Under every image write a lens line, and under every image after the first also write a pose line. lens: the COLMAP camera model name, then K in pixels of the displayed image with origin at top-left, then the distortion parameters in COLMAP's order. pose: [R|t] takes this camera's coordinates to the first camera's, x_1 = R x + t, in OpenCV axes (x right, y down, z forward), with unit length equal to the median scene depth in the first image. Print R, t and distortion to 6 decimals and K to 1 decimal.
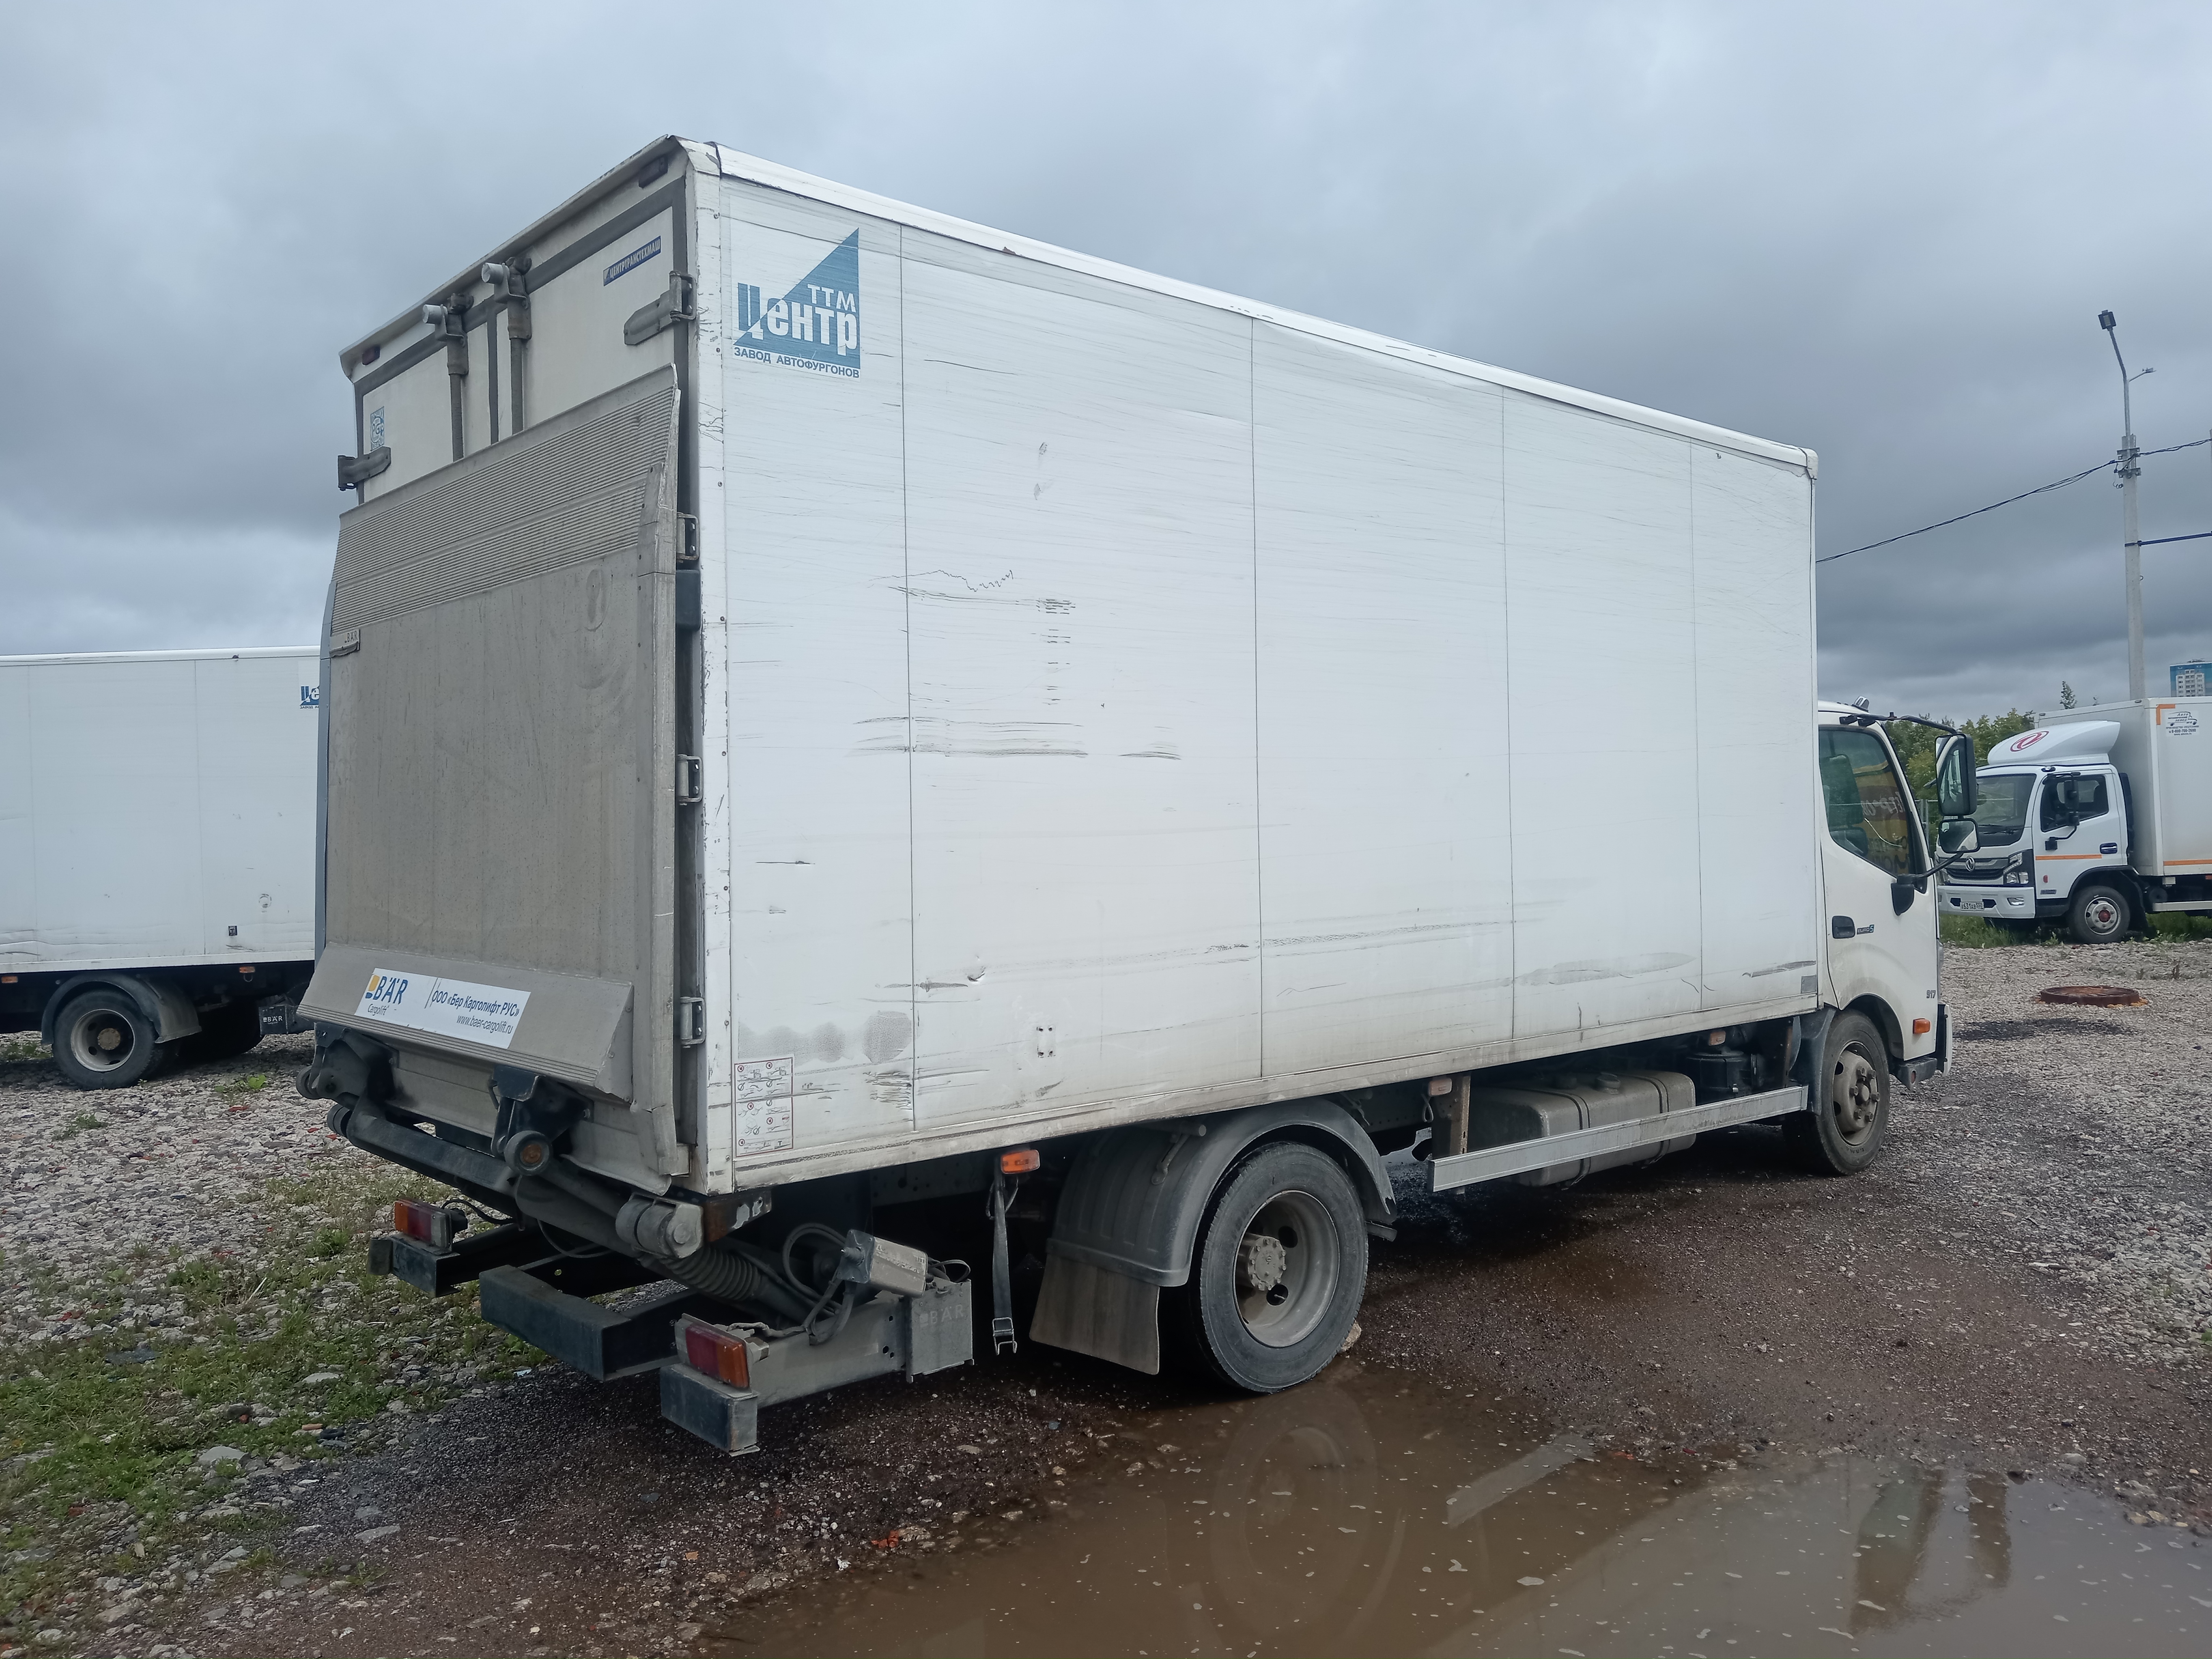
lens RADIAL K [[1728.1, 0, 1123.8], [0, 1728.1, 824.0], [0, 0, 1]] dist [-0.008503, 0.001708]
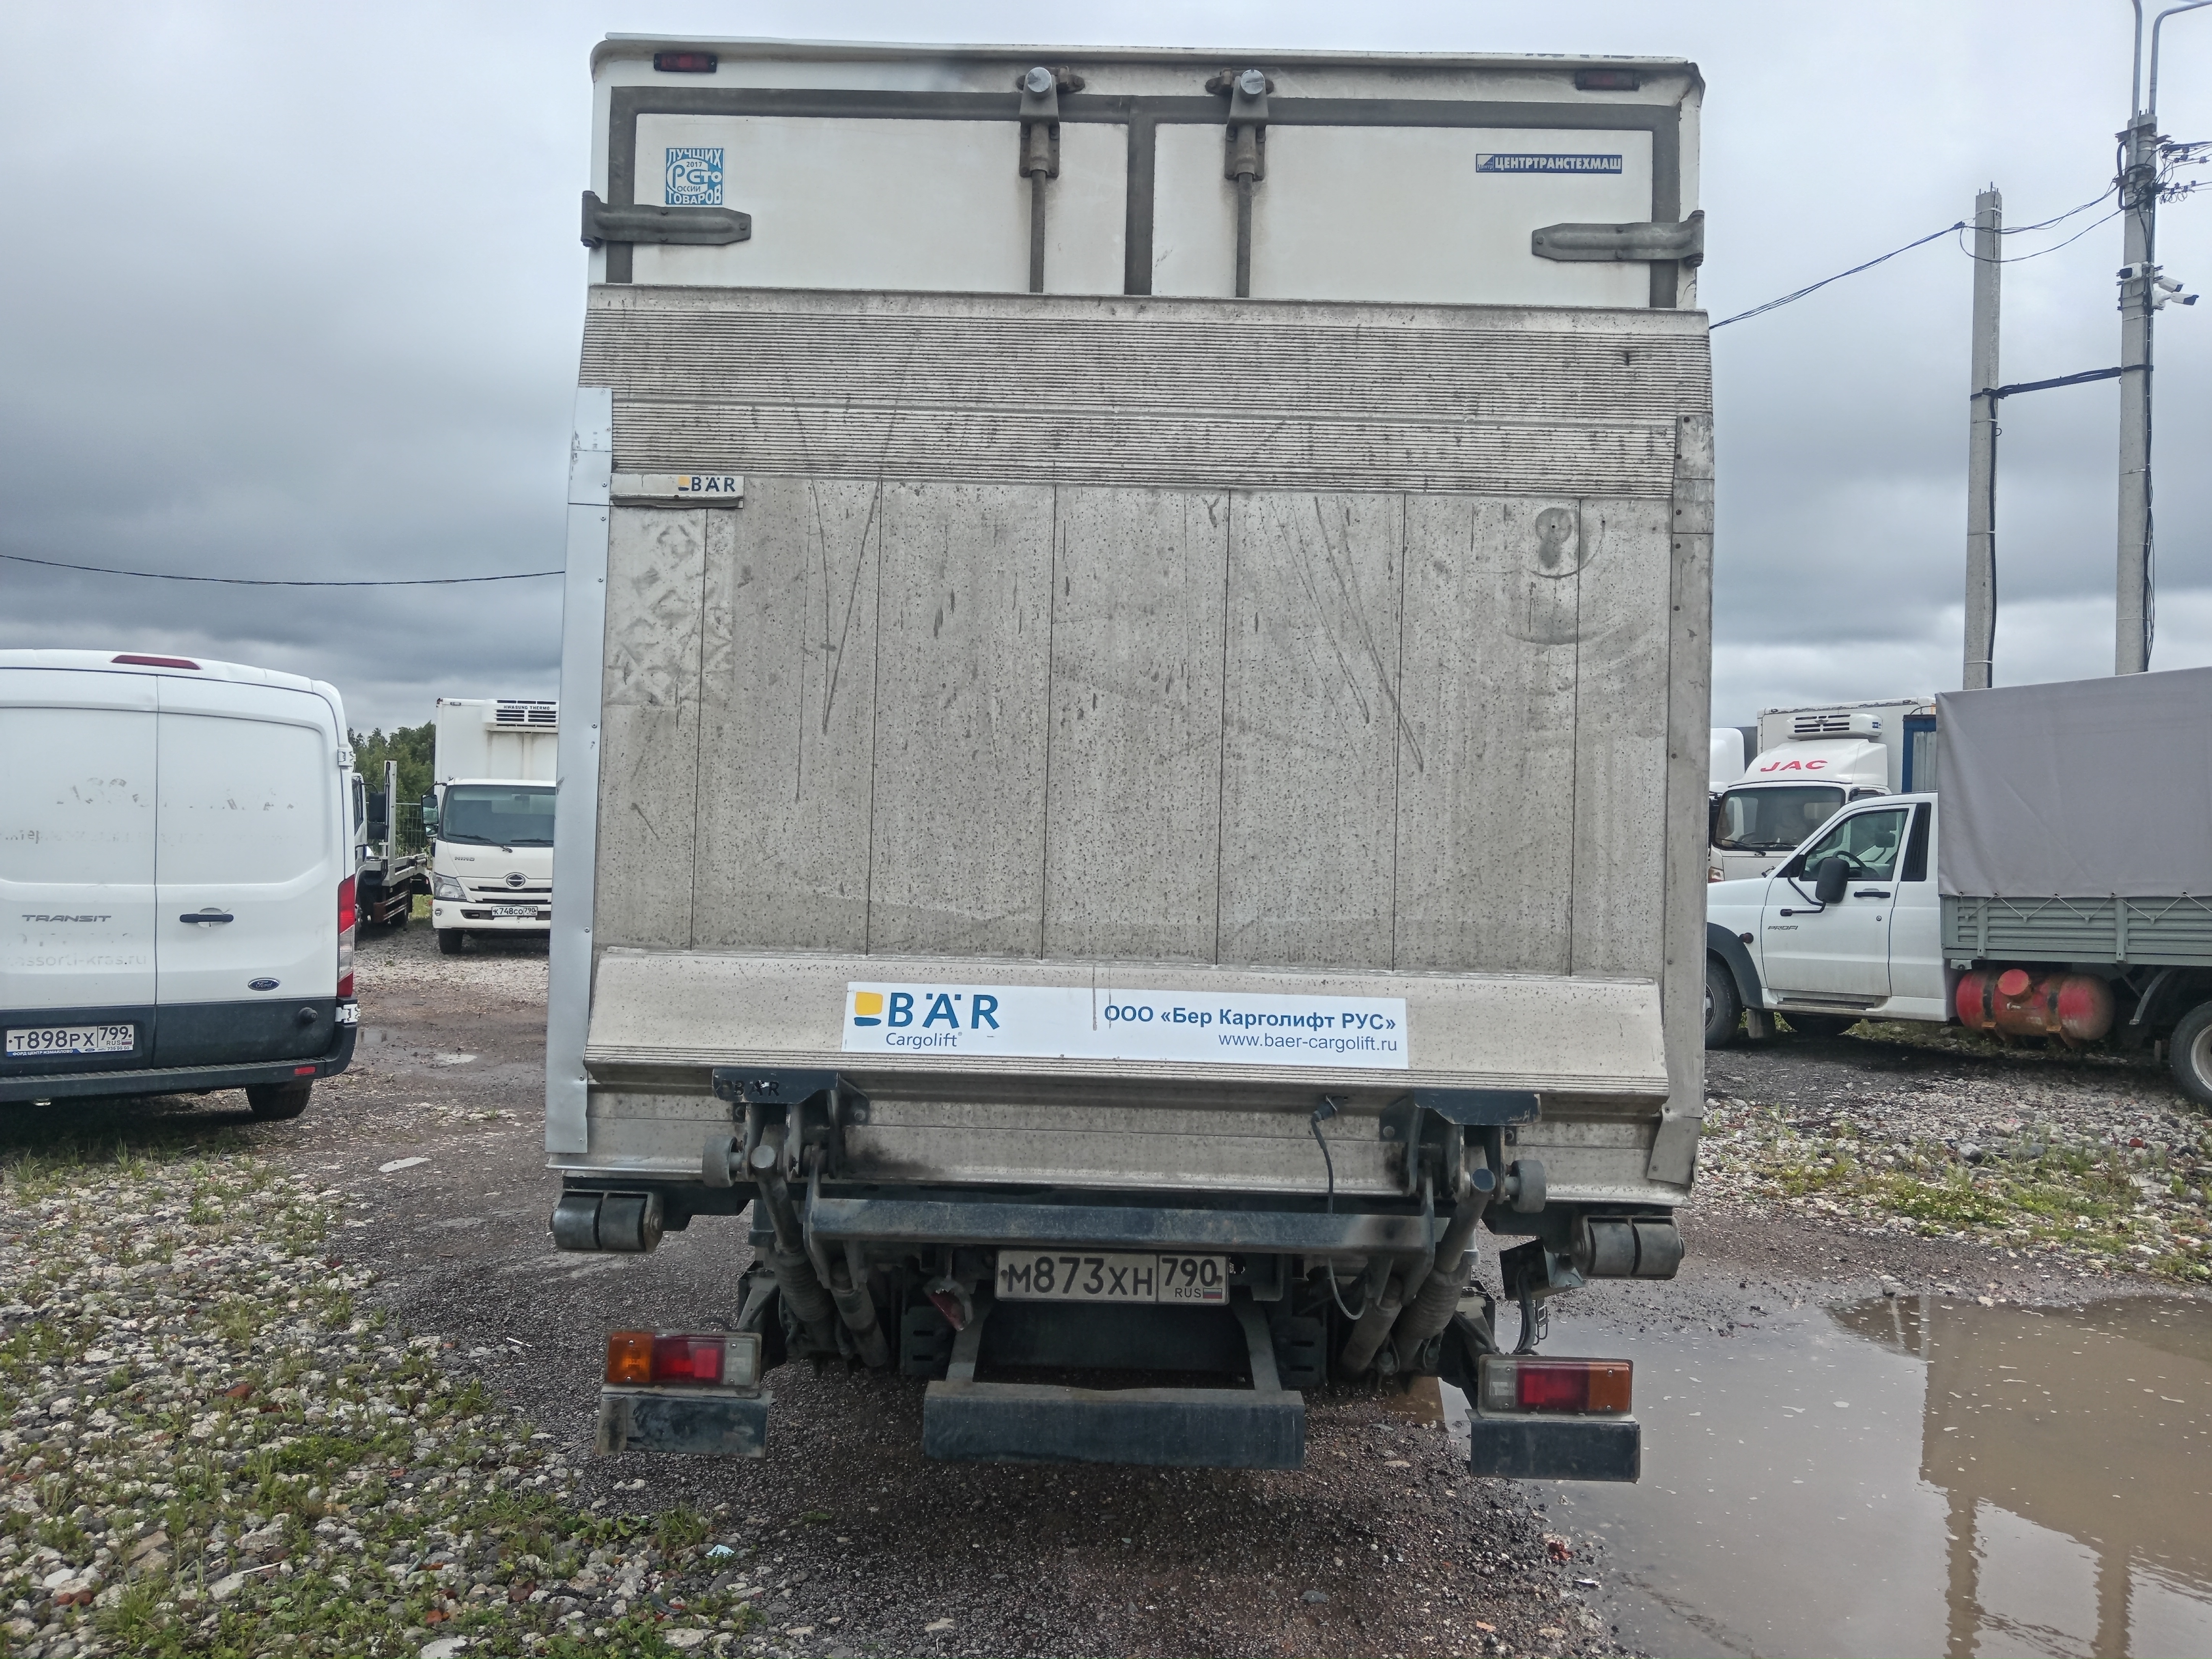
lens RADIAL K [[1728.1, 0, 1123.8], [0, 1728.1, 824.0], [0, 0, 1]] dist [-0.008503, 0.001708]
pose [[0.675876, 0.032985, 0.736277, -1.044124], [-0.035630, 0.999292, -0.012061, 0.028959], [-0.736154, -0.018082, 0.676573, 0.543794]]
